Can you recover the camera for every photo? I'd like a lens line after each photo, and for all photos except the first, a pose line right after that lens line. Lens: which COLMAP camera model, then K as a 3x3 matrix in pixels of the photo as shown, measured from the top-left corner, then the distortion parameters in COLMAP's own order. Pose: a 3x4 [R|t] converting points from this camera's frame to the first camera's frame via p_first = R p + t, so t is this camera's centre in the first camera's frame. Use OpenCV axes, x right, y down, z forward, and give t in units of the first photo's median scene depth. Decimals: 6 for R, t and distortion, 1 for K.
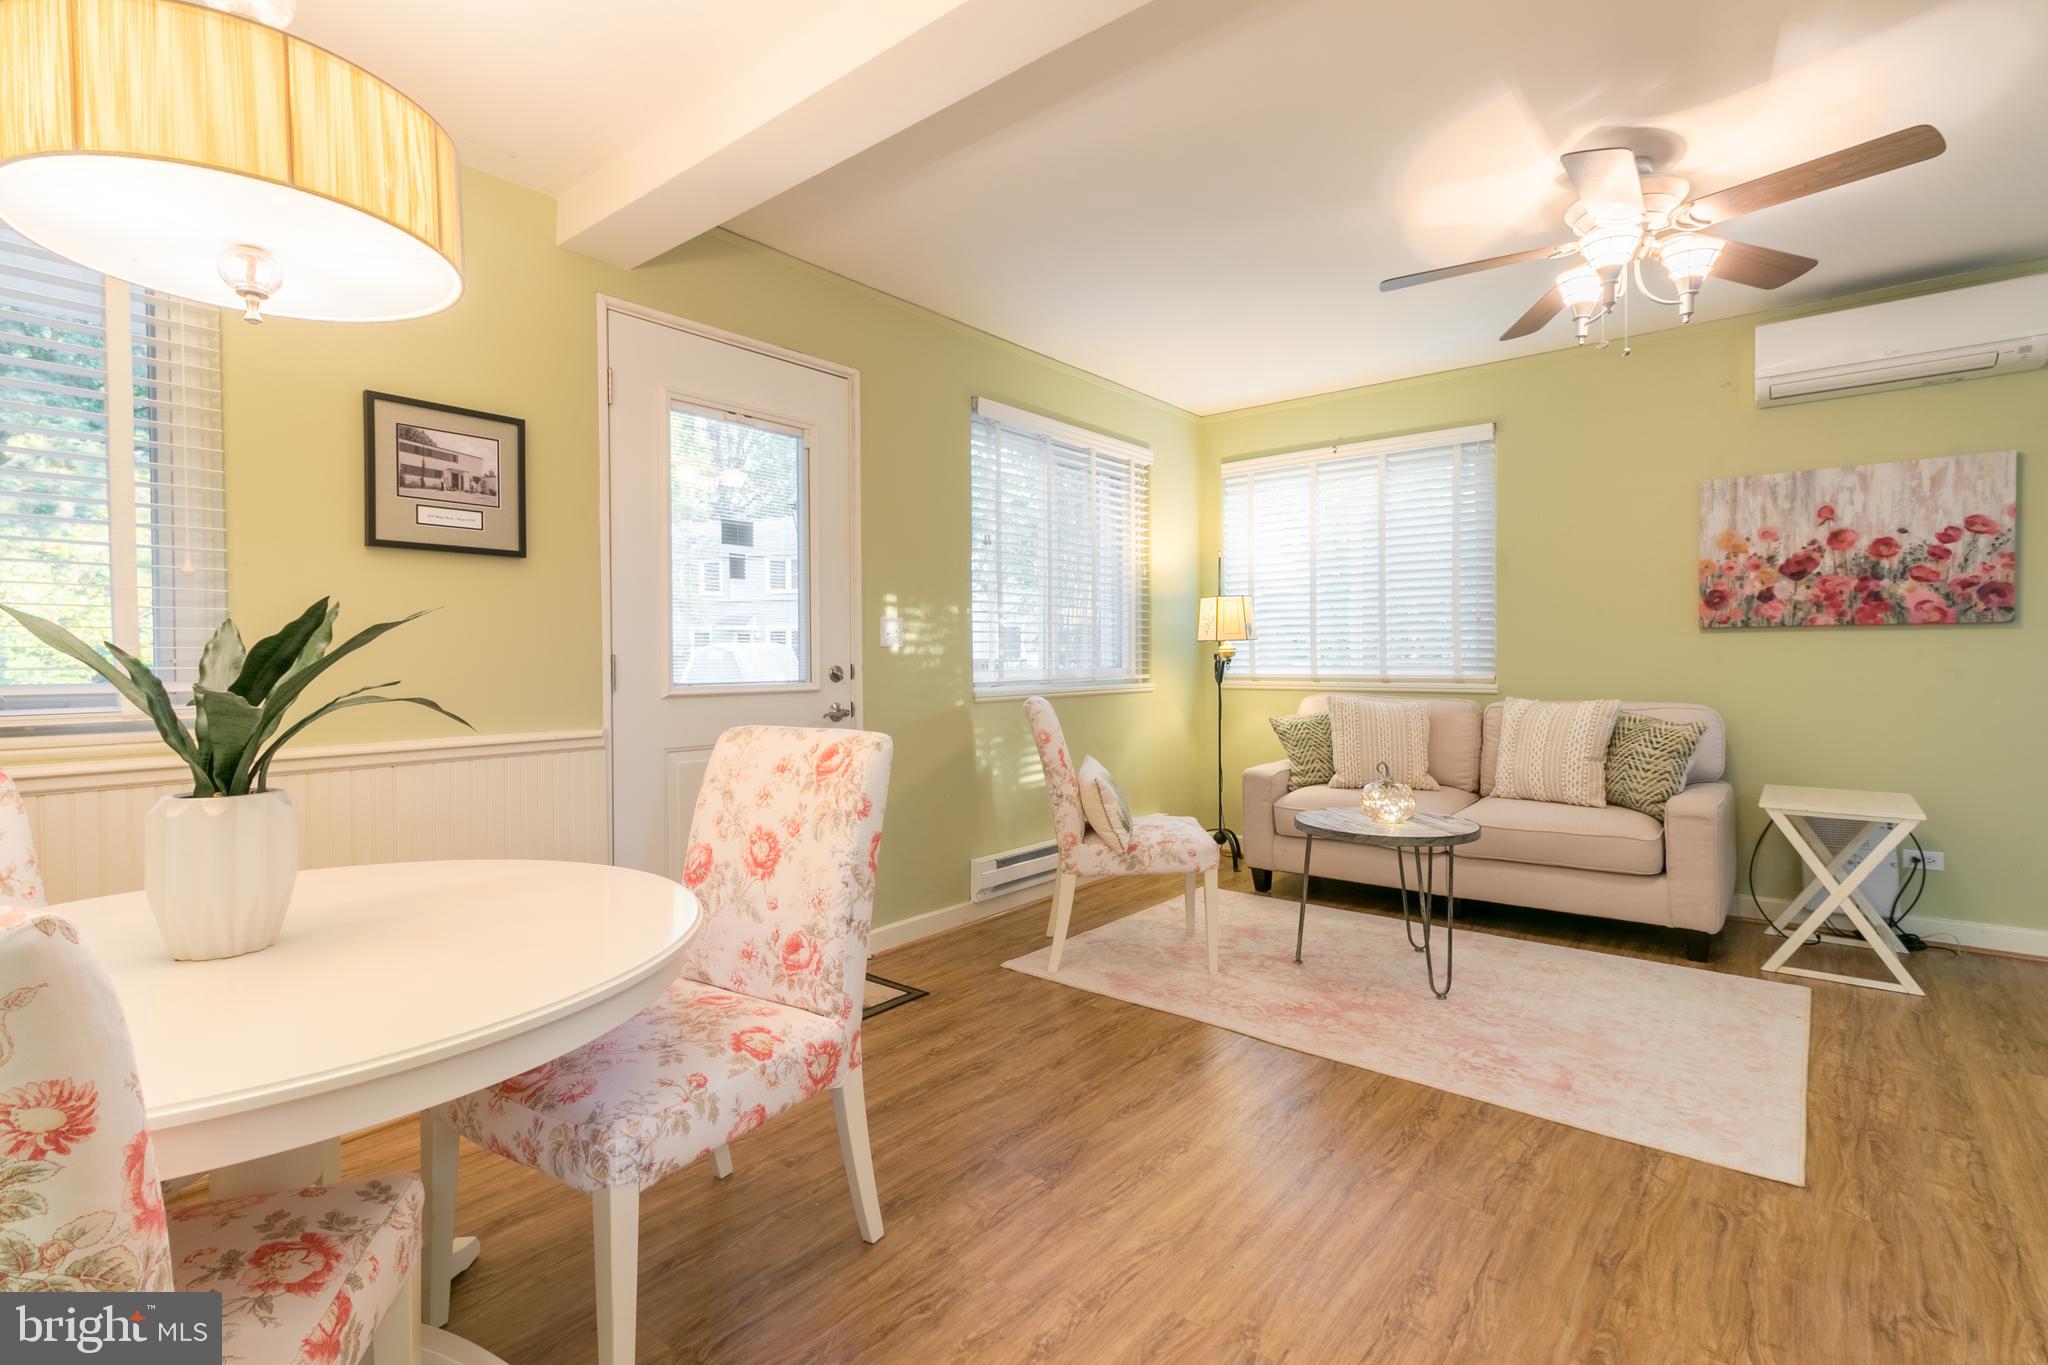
lens RADIAL K [[932.9, 0, 1024.0], [0, 932.9, 667.3], [0, 0, 1]] dist [0.005313, -0.000673]
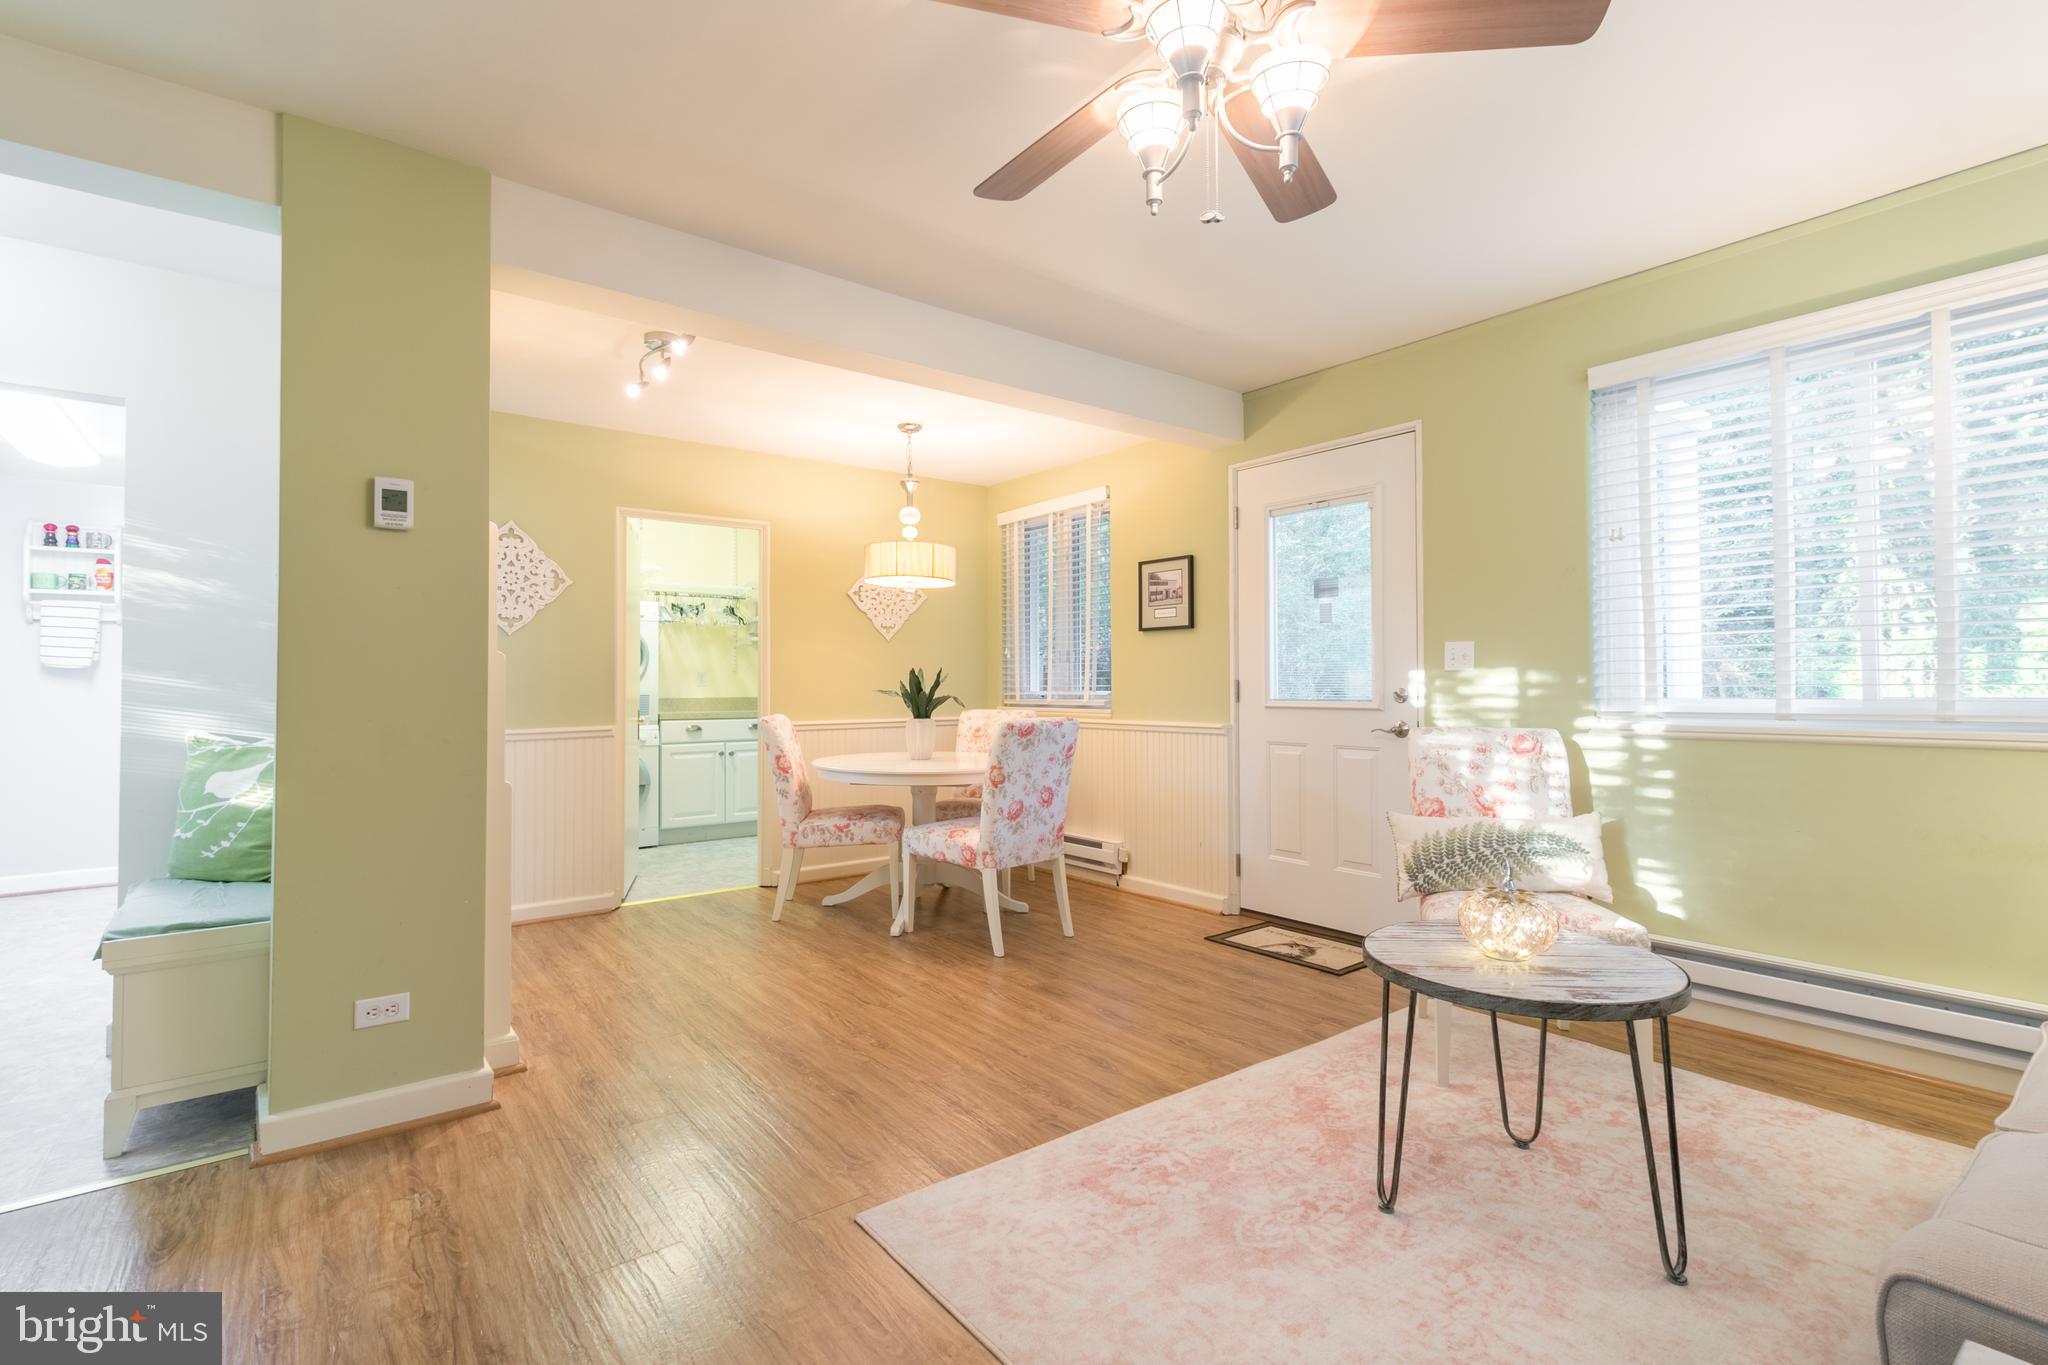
lens RADIAL K [[948.9, 0, 1026.3], [0, 948.9, 667.3], [0, 0, 1]] dist [0.003203, 0.001569]
pose [[-0.210501, -0.009665, -0.977546, 0.979249], [-0.002894, 0.999953, -0.009263, -0.014564], [0.977589, 0.000879, -0.210519, 0.760300]]
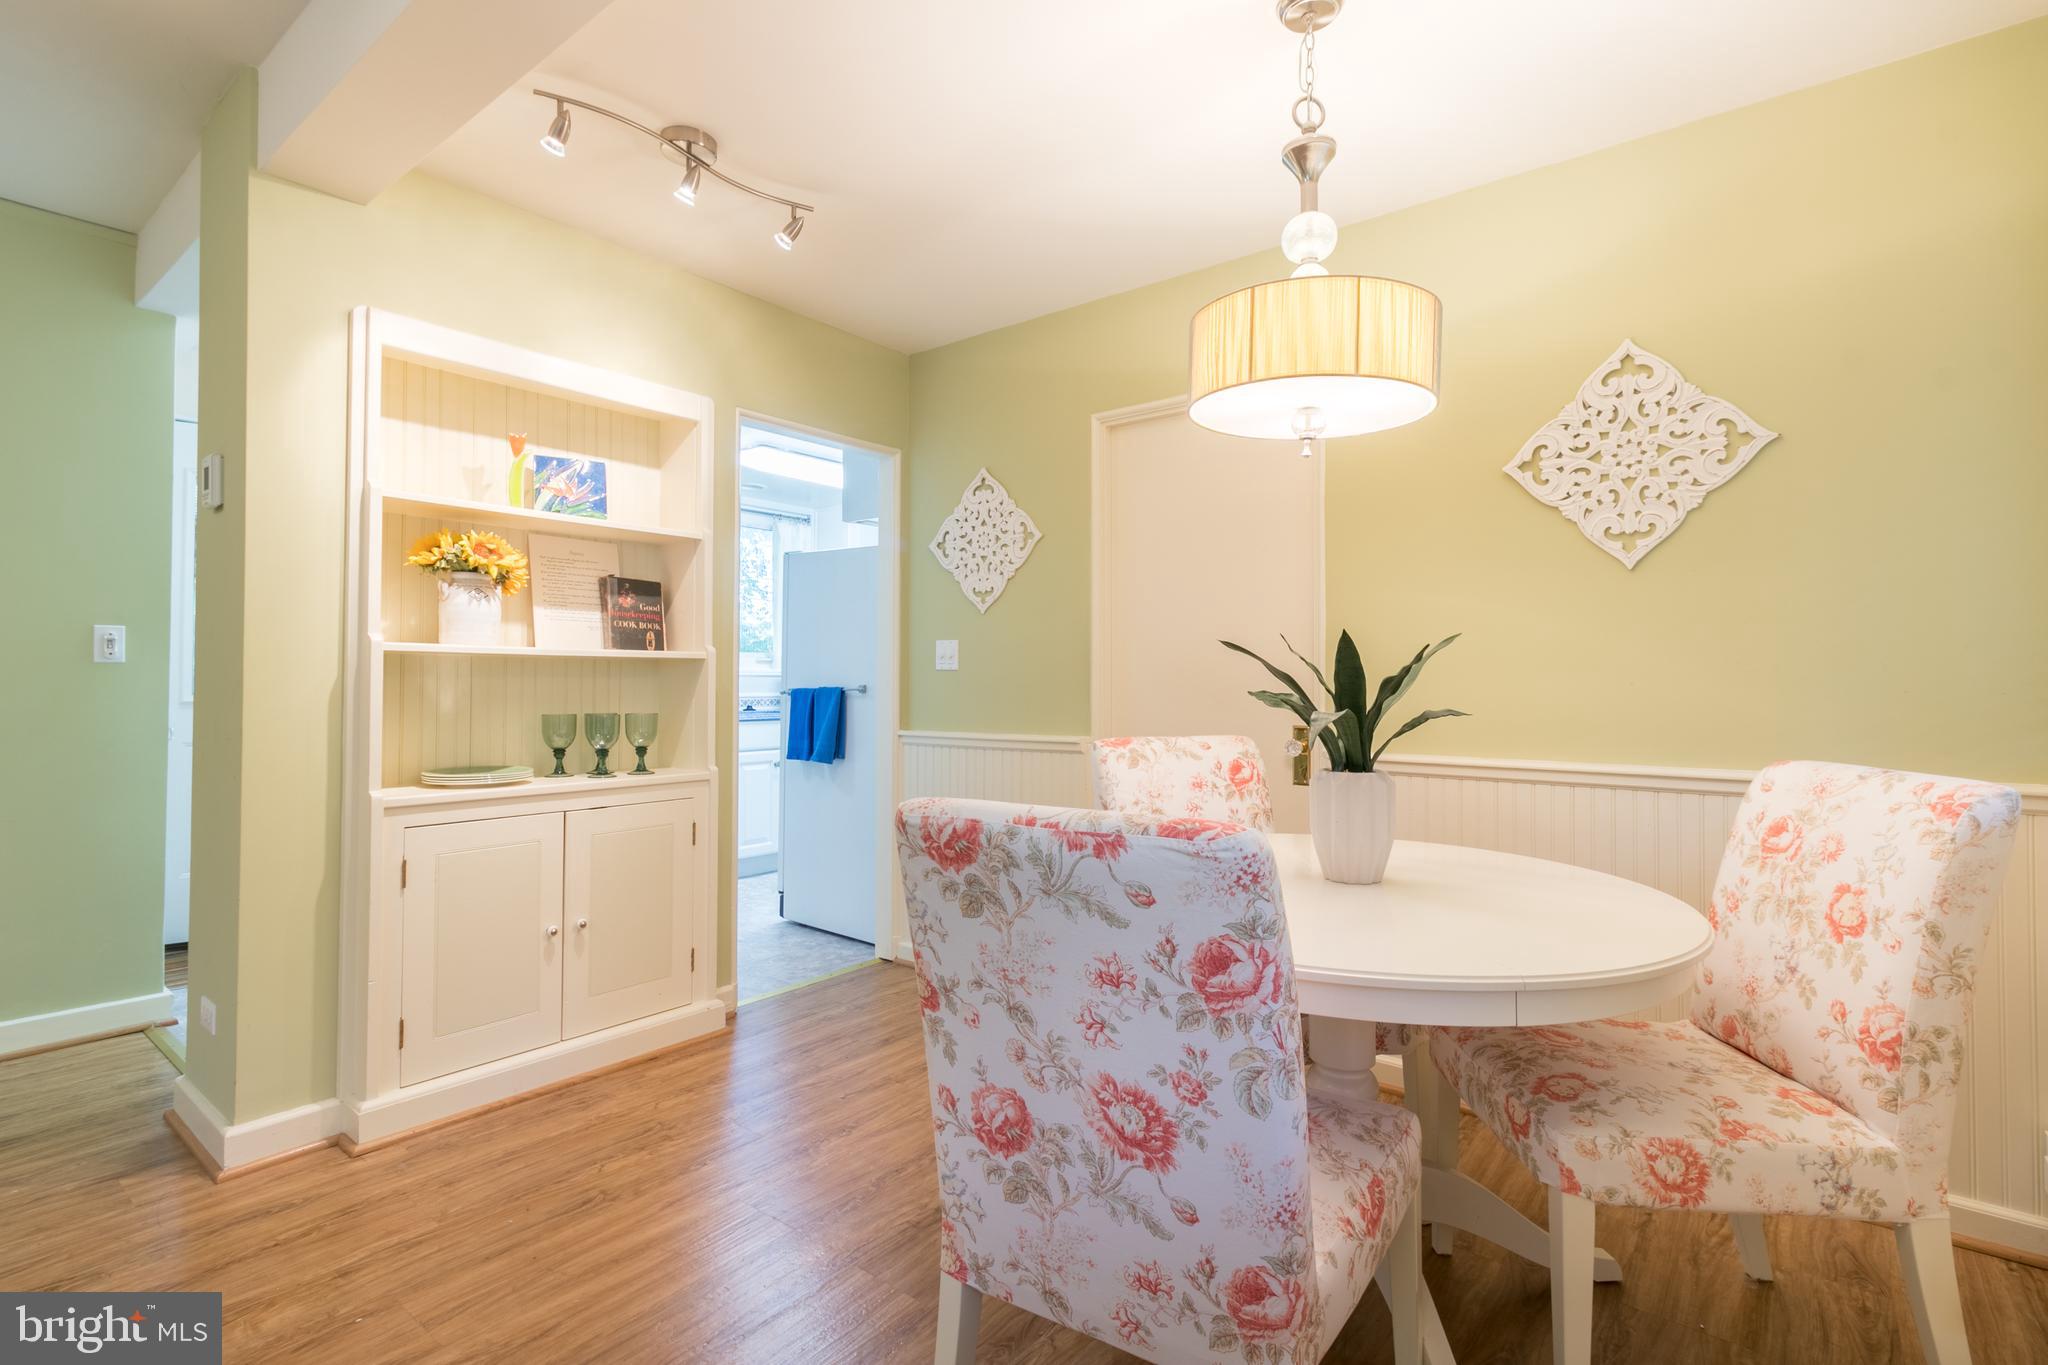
lens RADIAL K [[958.6, 0, 1021.2], [0, 958.6, 666.0], [0, 0, 1]] dist [0.005871, -0.000018]
pose [[-0.999784, 0.003220, -0.020551, -0.102998], [0.003339, 0.999978, -0.005744, -0.005650], [0.020532, -0.005811, -0.999772, 0.832189]]
